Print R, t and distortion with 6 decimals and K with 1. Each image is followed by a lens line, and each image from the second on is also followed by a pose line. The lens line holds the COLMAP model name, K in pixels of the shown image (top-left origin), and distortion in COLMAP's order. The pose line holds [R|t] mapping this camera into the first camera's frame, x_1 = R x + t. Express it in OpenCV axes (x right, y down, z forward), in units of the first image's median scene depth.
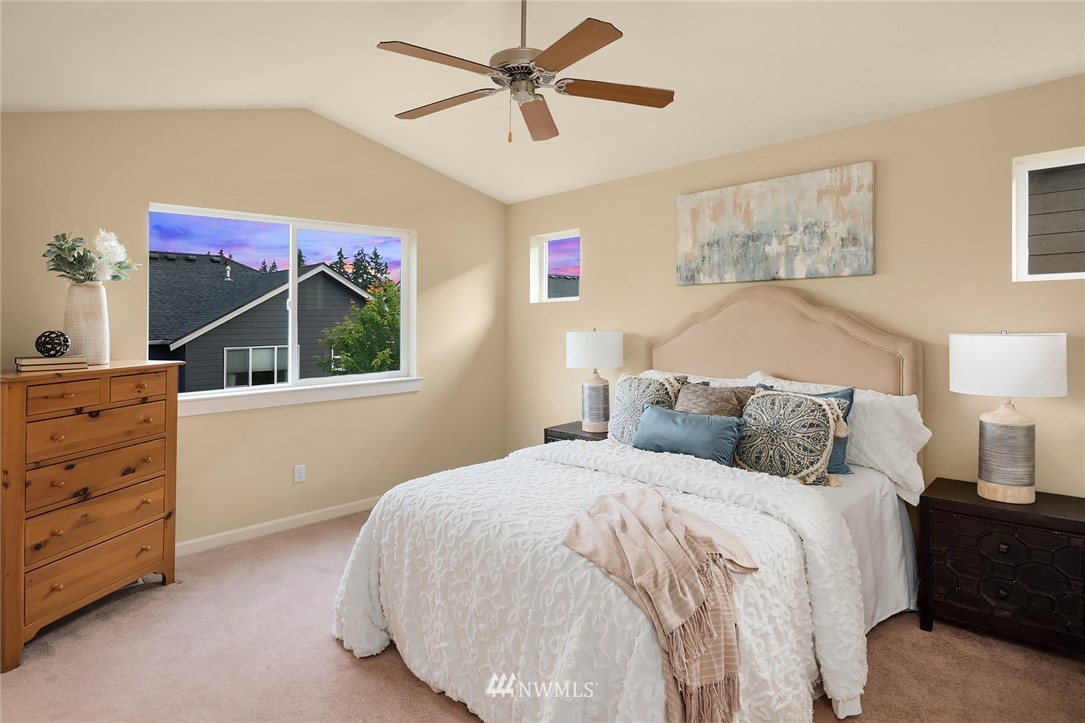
lens RADIAL K [[594.8, 0, 543.6], [0, 594.8, 339.3], [0, 0, 1]] dist [-0.003219, -0.002348]
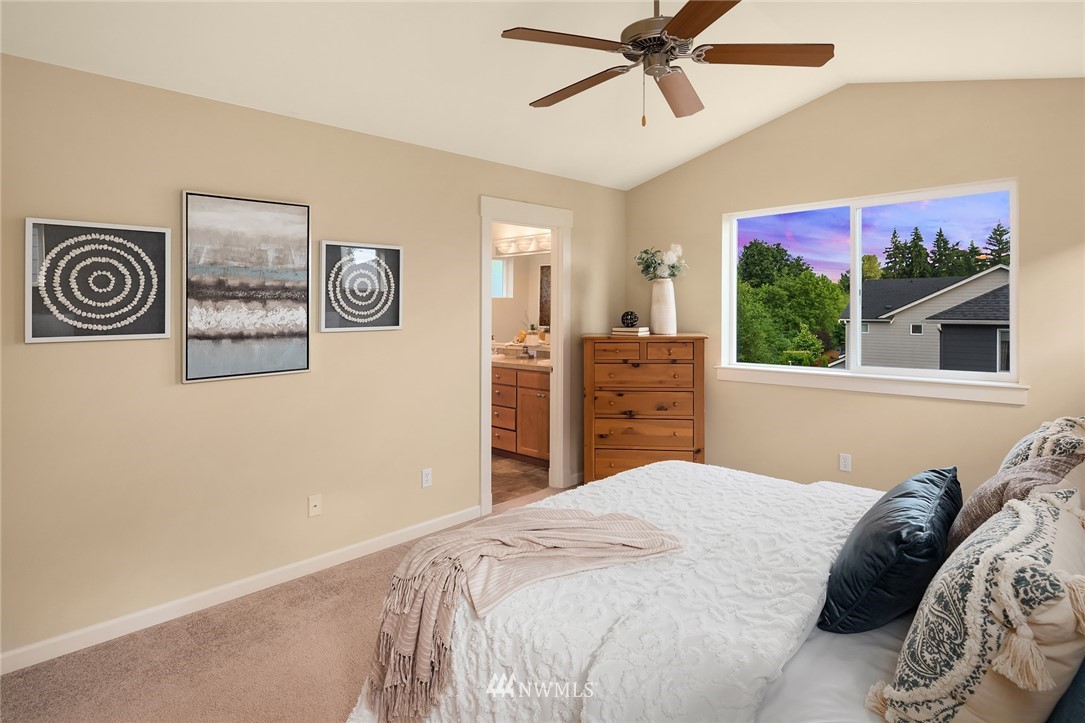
lens RADIAL K [[594.8, 0, 543.6], [0, 594.8, 339.3], [0, 0, 1]] dist [-0.003219, -0.002348]
pose [[0.057043, 0.073239, -0.995682, 0.778588], [-0.026120, 0.997074, 0.071845, -0.046773], [0.998030, 0.021909, 0.058790, 0.672958]]
